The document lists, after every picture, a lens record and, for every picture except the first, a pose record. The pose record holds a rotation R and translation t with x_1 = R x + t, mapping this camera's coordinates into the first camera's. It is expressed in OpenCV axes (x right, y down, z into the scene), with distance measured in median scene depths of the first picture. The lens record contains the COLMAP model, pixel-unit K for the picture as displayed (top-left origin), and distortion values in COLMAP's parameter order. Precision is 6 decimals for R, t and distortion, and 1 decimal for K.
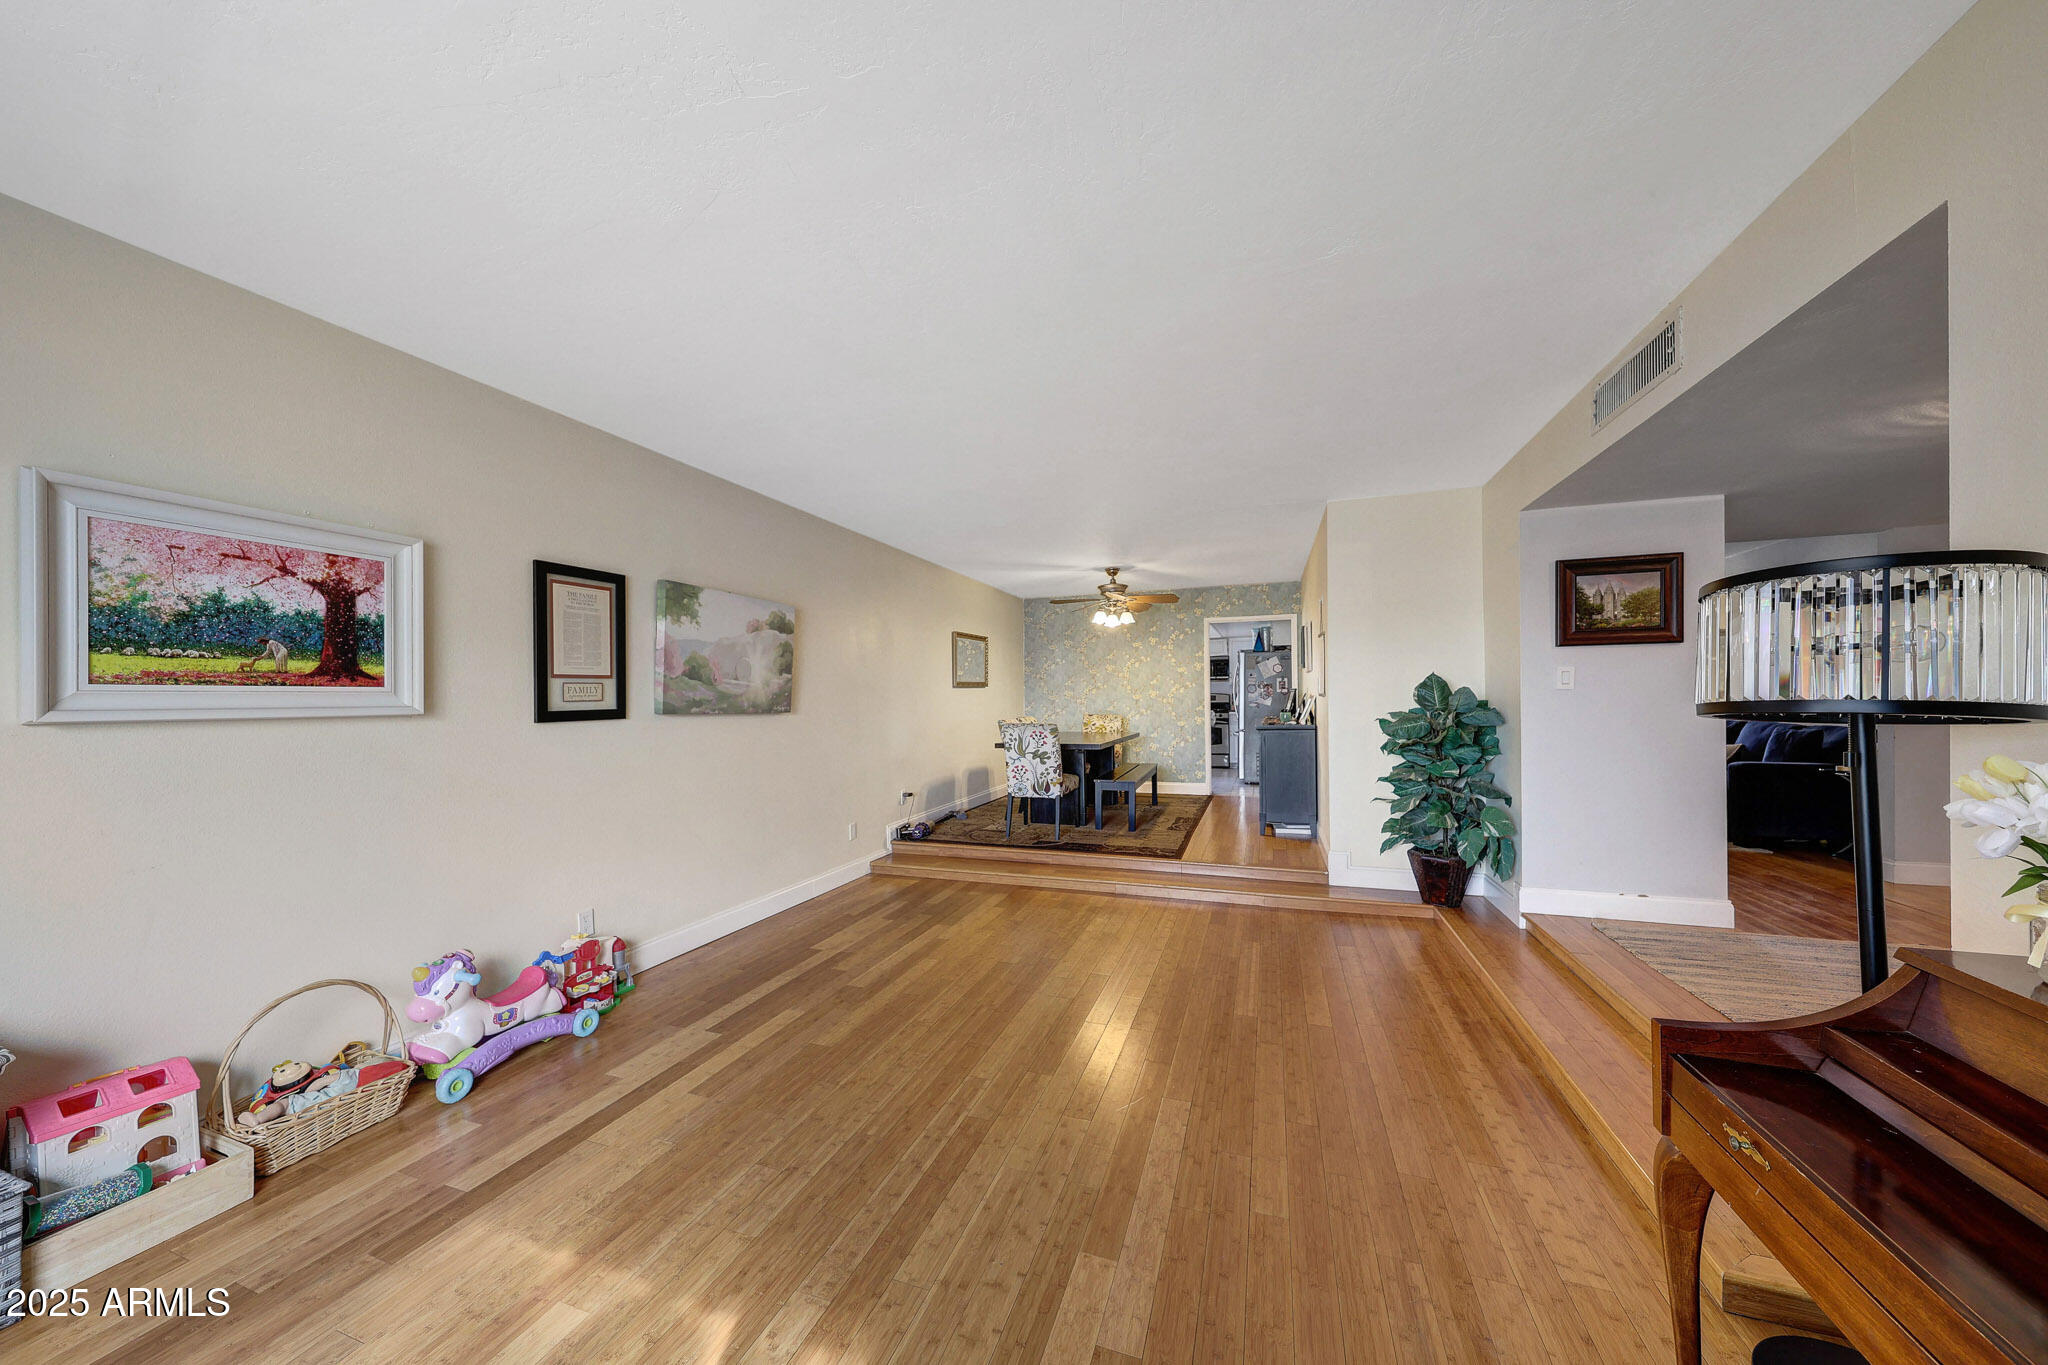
lens RADIAL K [[704.9, 0, 1044.1], [0, 704.9, 692.4], [0, 0, 1]] dist [0.002413, -0.000357]
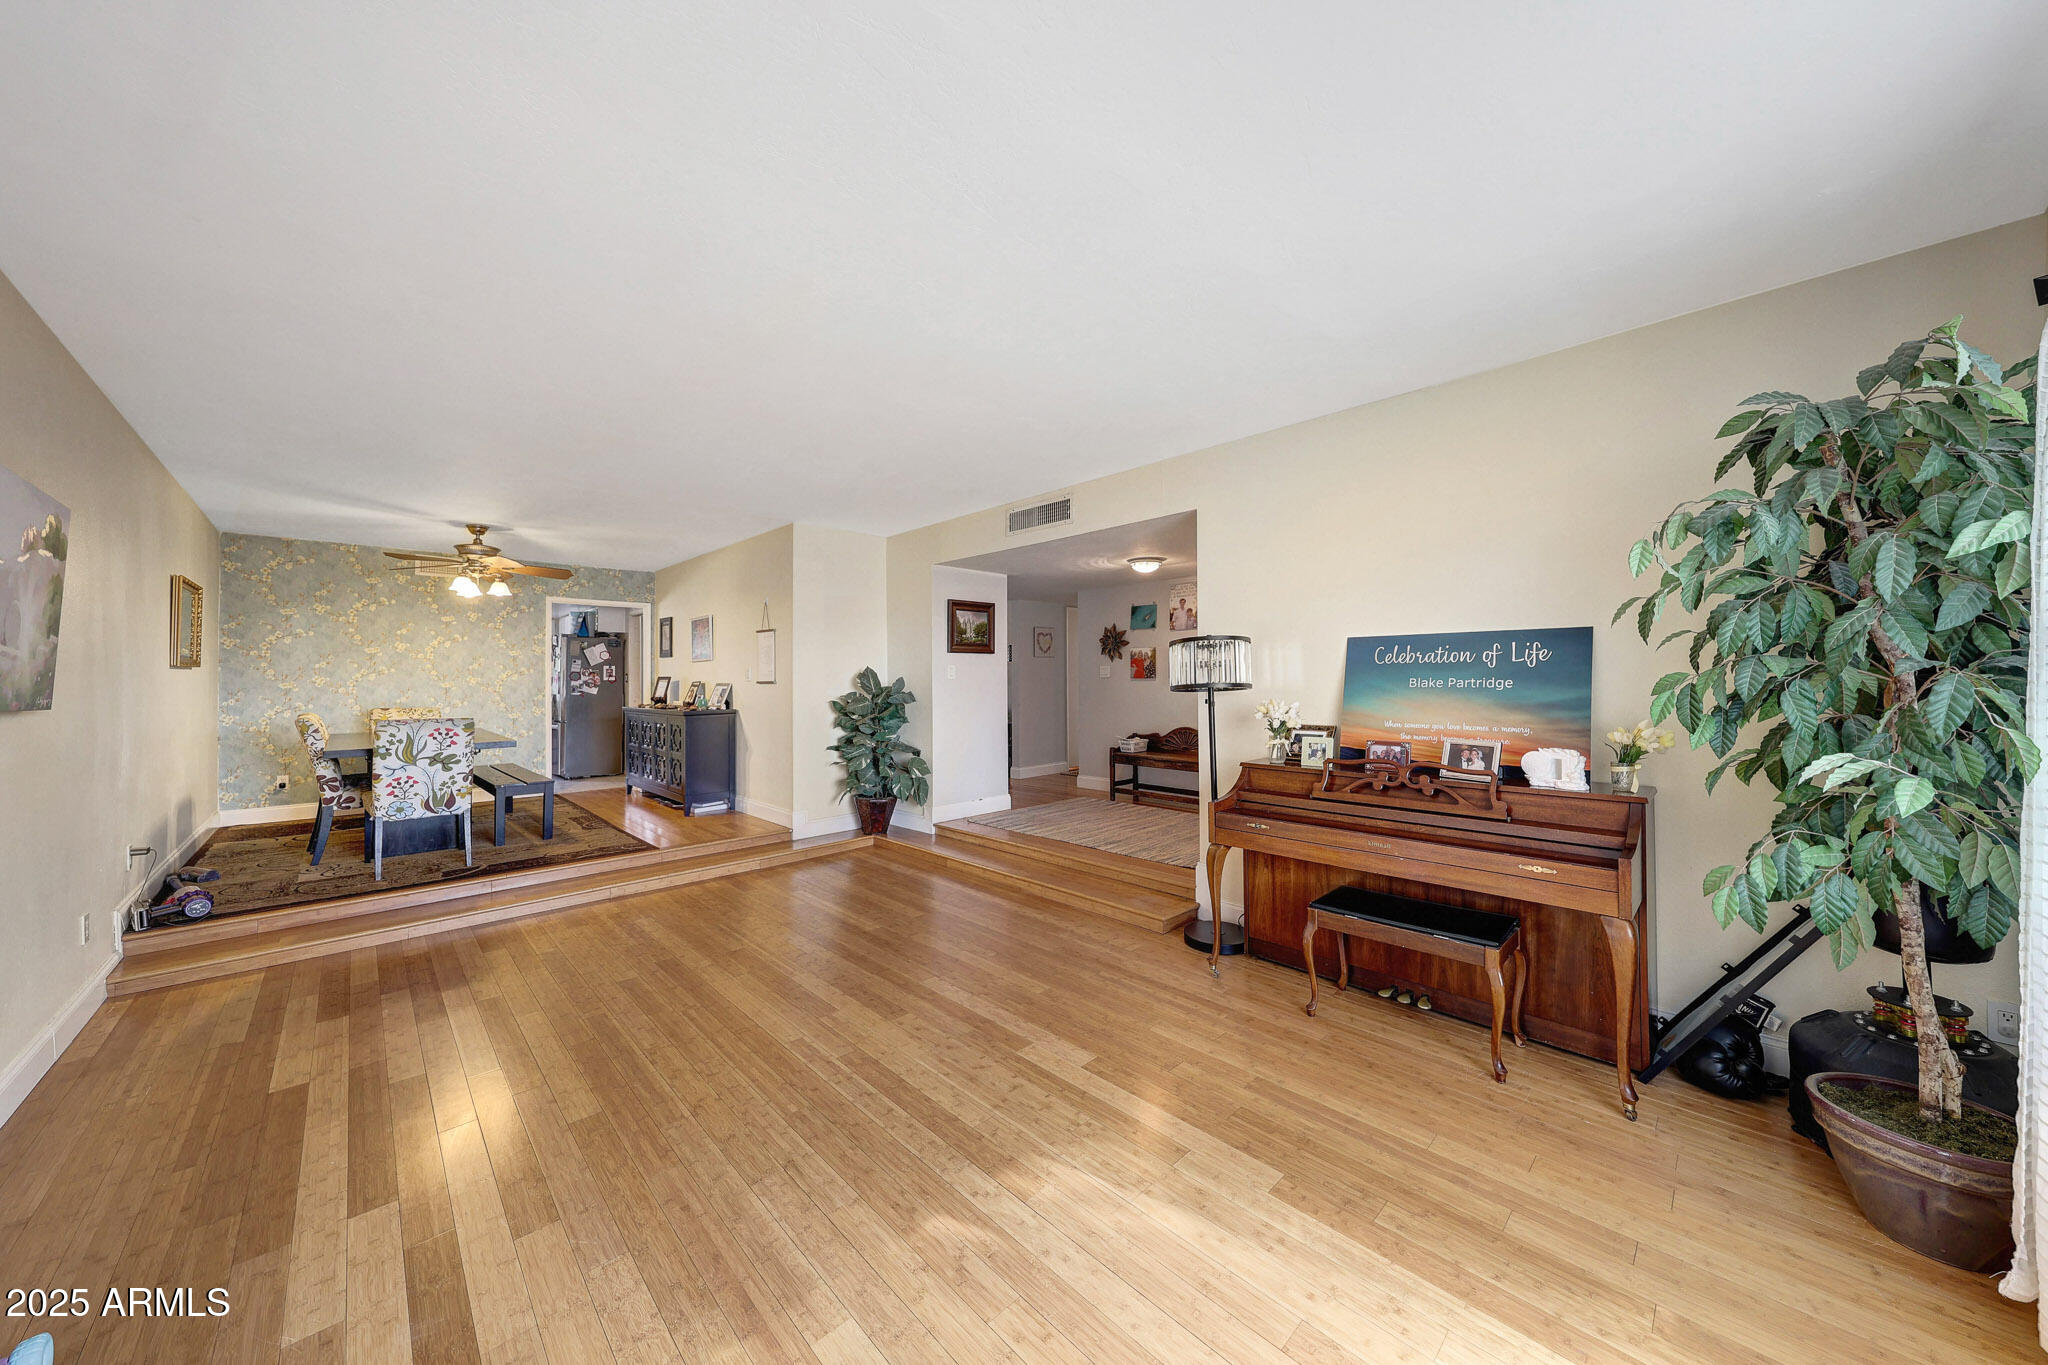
lens RADIAL K [[712.0, 0, 999.3], [0, 712.0, 666.5], [0, 0, 1]] dist [0.003168, 0.000096]
pose [[0.445590, 0.026154, 0.894855, -0.508777], [-0.004714, 0.999628, -0.026869, 0.007226], [-0.895225, 0.007754, 0.445547, 0.134554]]
